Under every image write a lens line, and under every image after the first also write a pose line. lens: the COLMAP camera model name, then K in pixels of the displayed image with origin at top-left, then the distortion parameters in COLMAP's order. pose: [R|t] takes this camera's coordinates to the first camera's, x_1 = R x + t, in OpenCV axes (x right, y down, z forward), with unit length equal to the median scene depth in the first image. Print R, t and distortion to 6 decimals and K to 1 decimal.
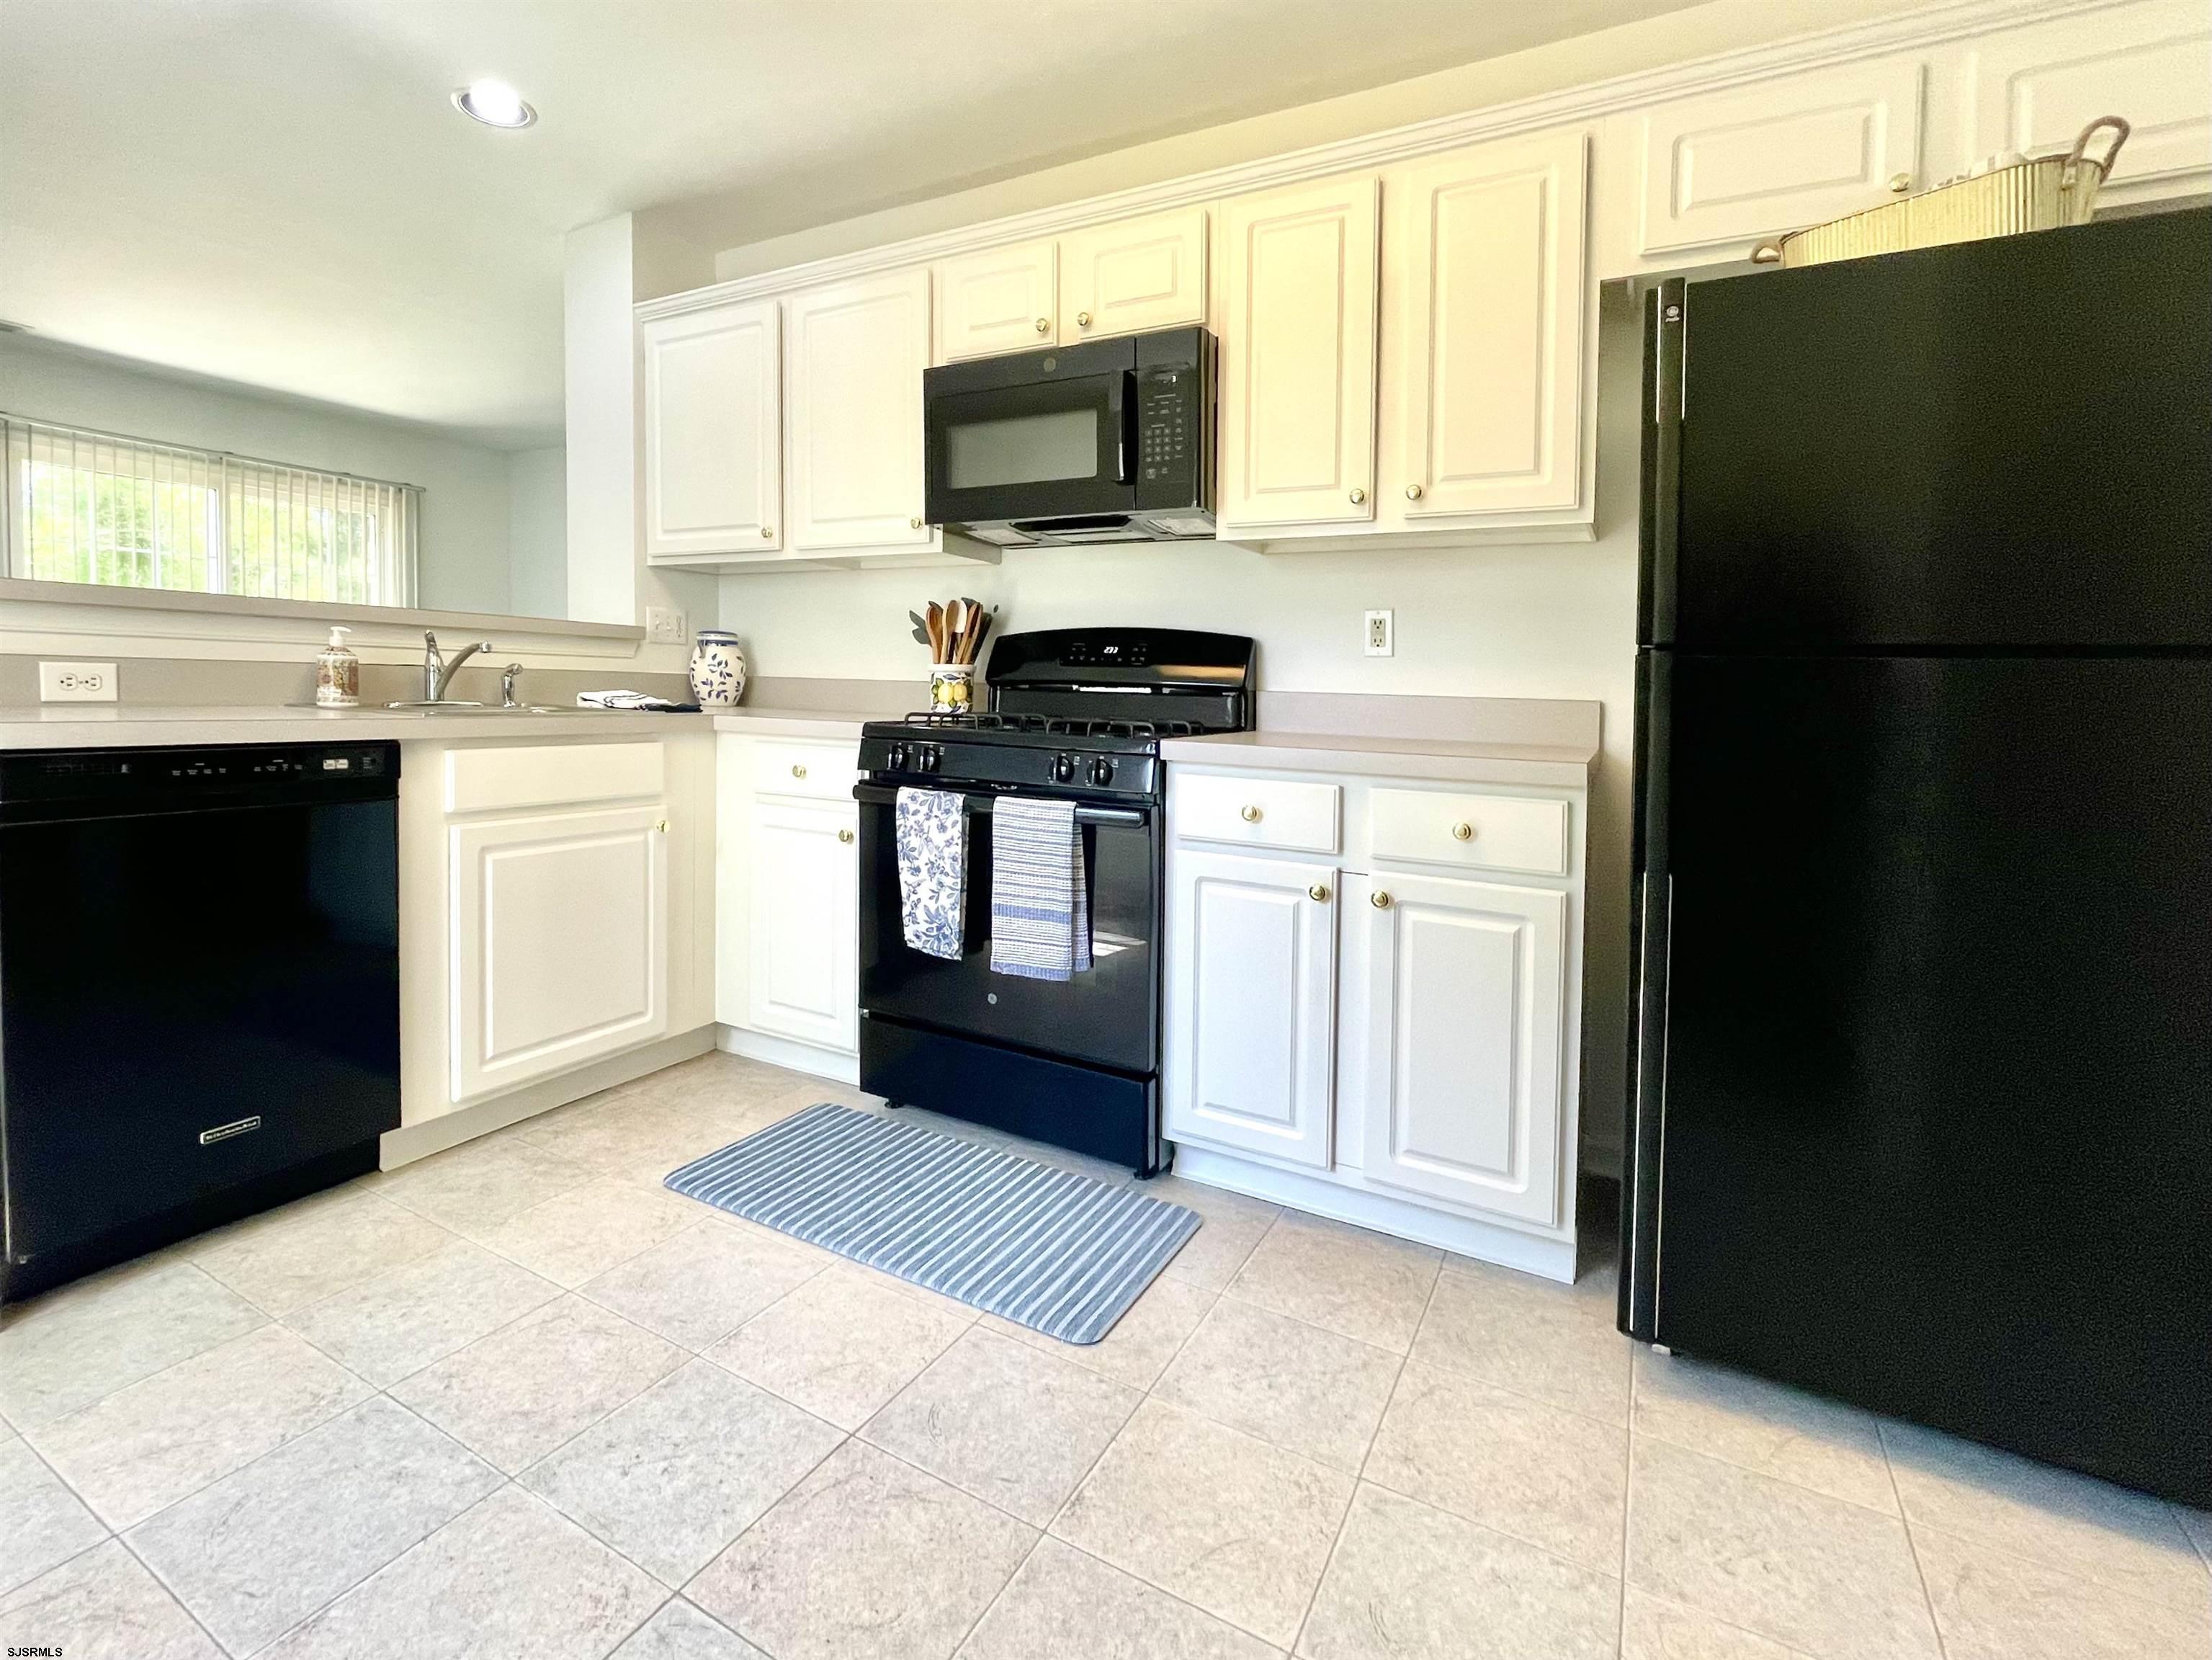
lens RADIAL K [[1082.4, 0, 1106.0], [0, 1082.4, 830.0], [0, 0, 1]] dist [-0.001065, 0.000905]
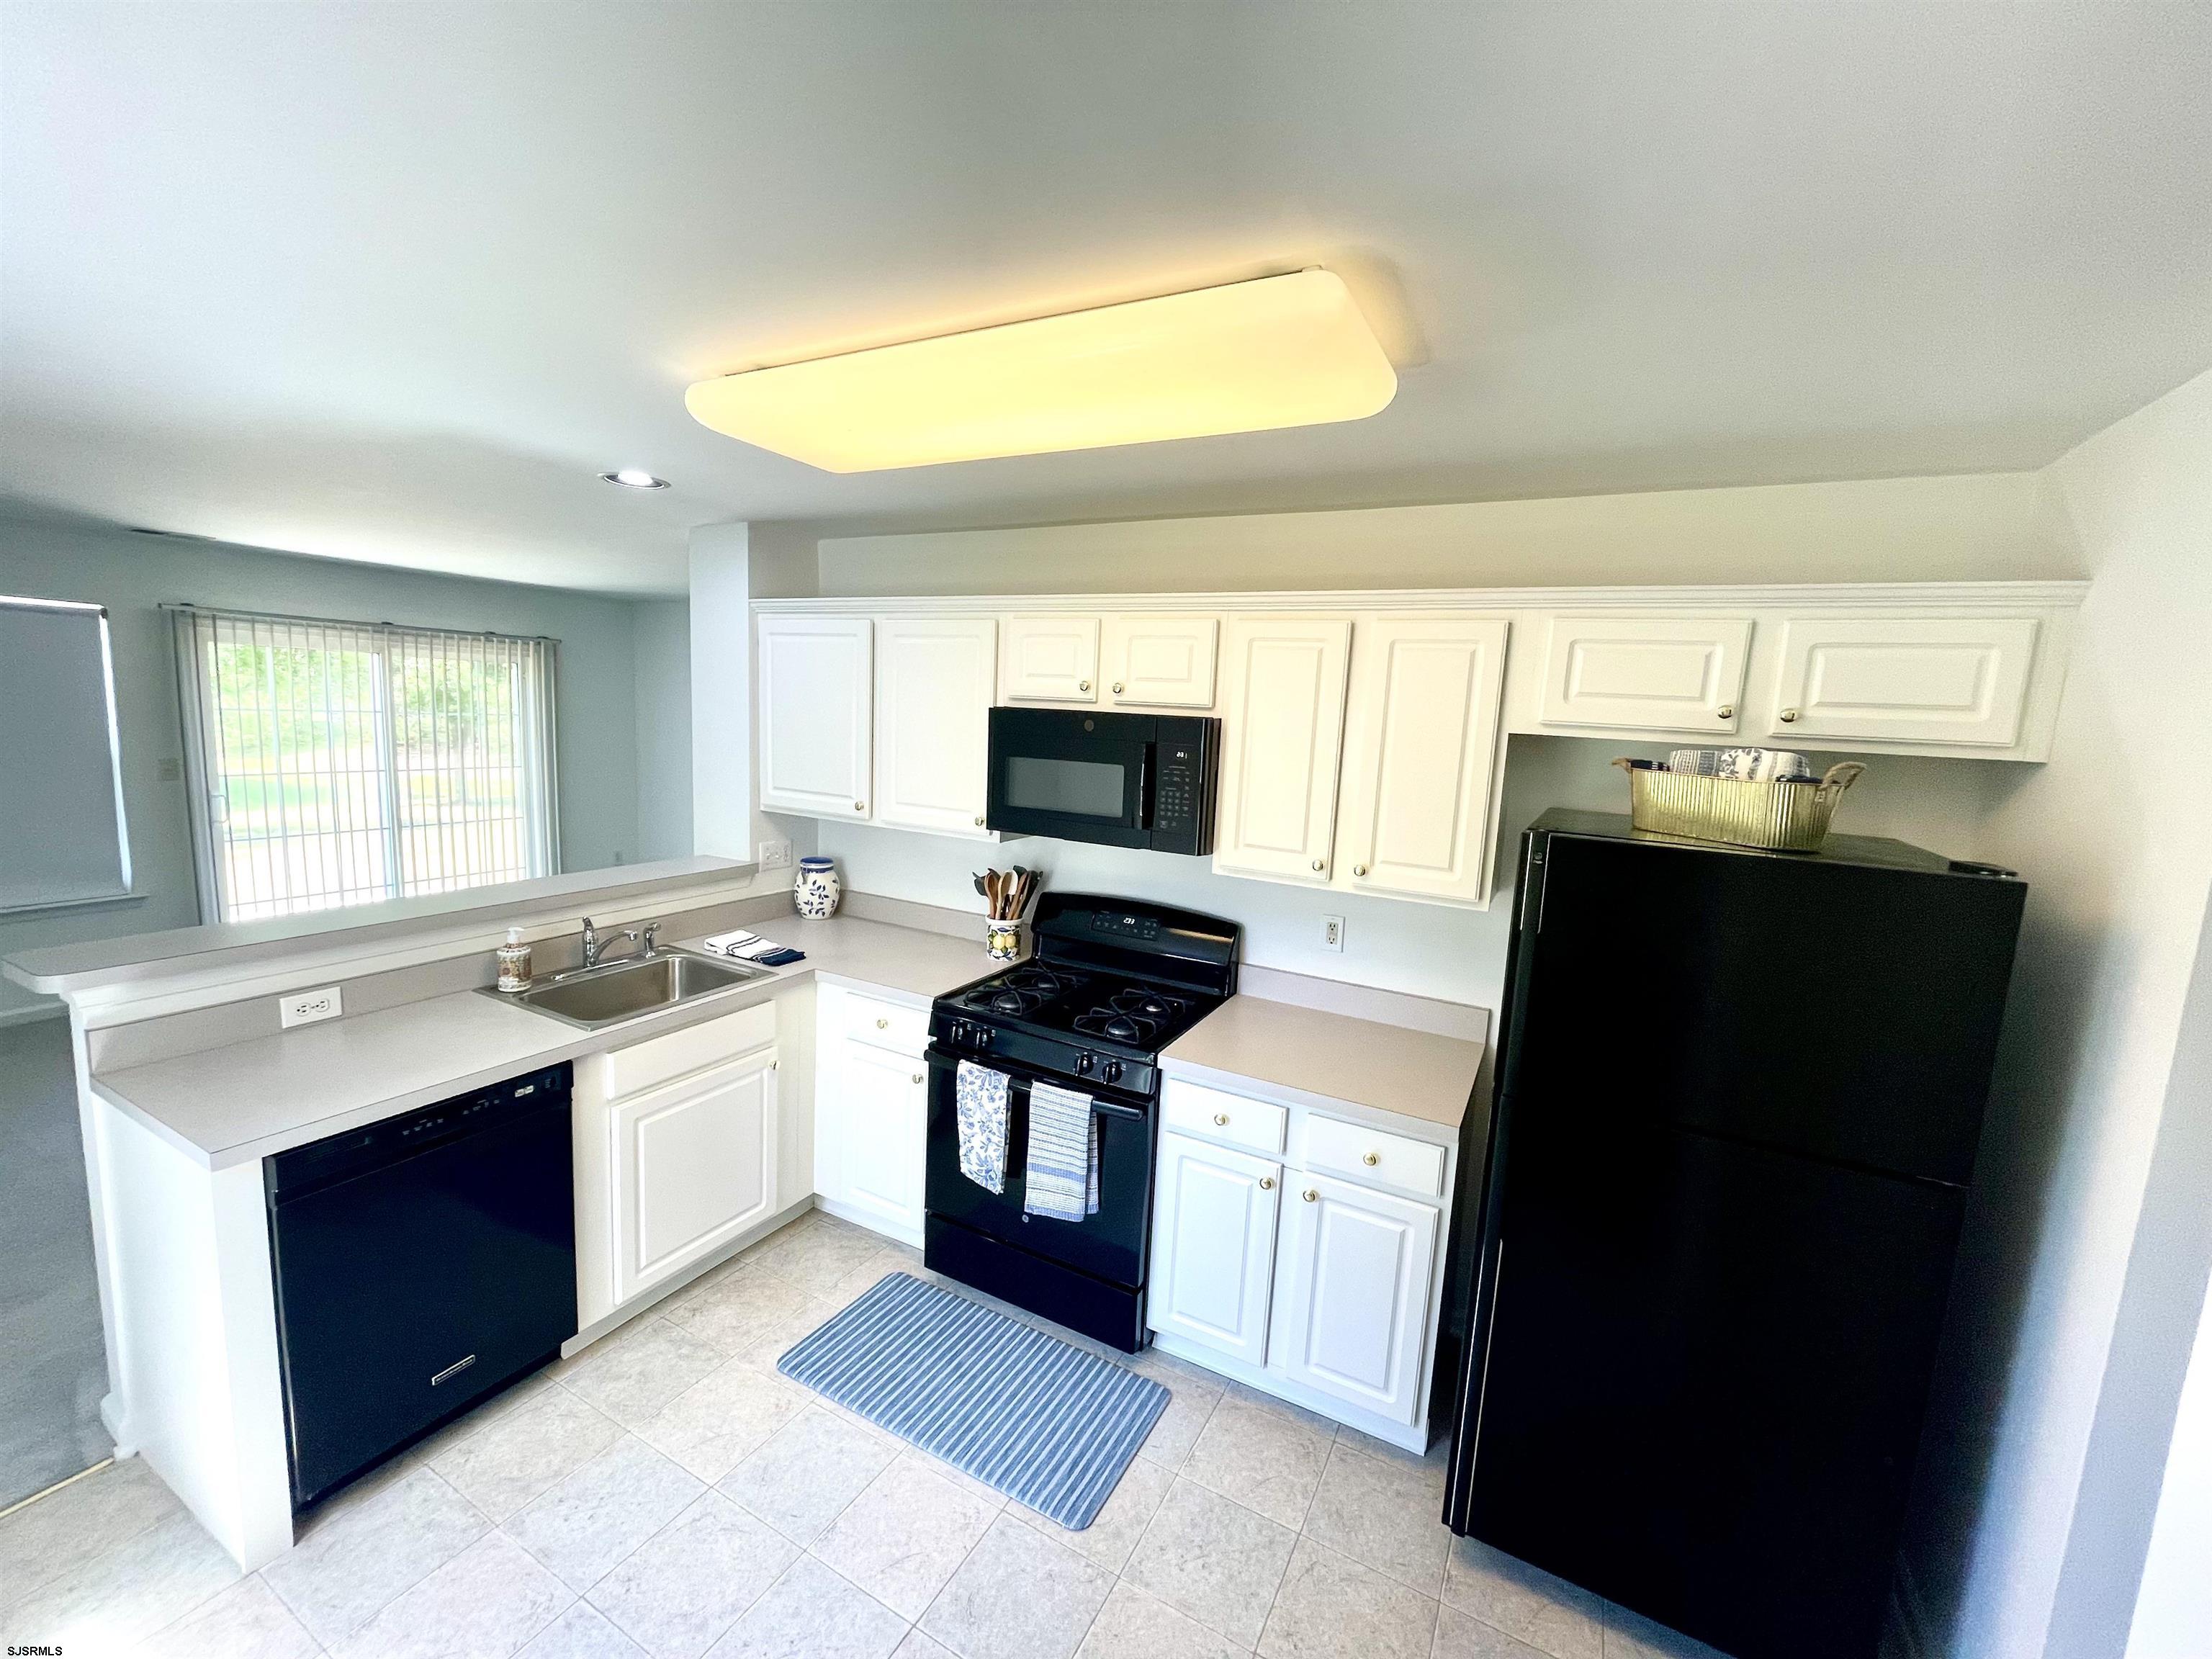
lens RADIAL K [[887.7, 0, 1181.4], [0, 887.7, 945.2], [0, 0, 1]] dist [-0.000633, 0.000482]
pose [[0.997303, 0.046768, 0.056568, 0.010505], [-0.052520, 0.993097, 0.104885, -0.325467], [-0.051272, -0.107573, 0.992874, -0.074026]]
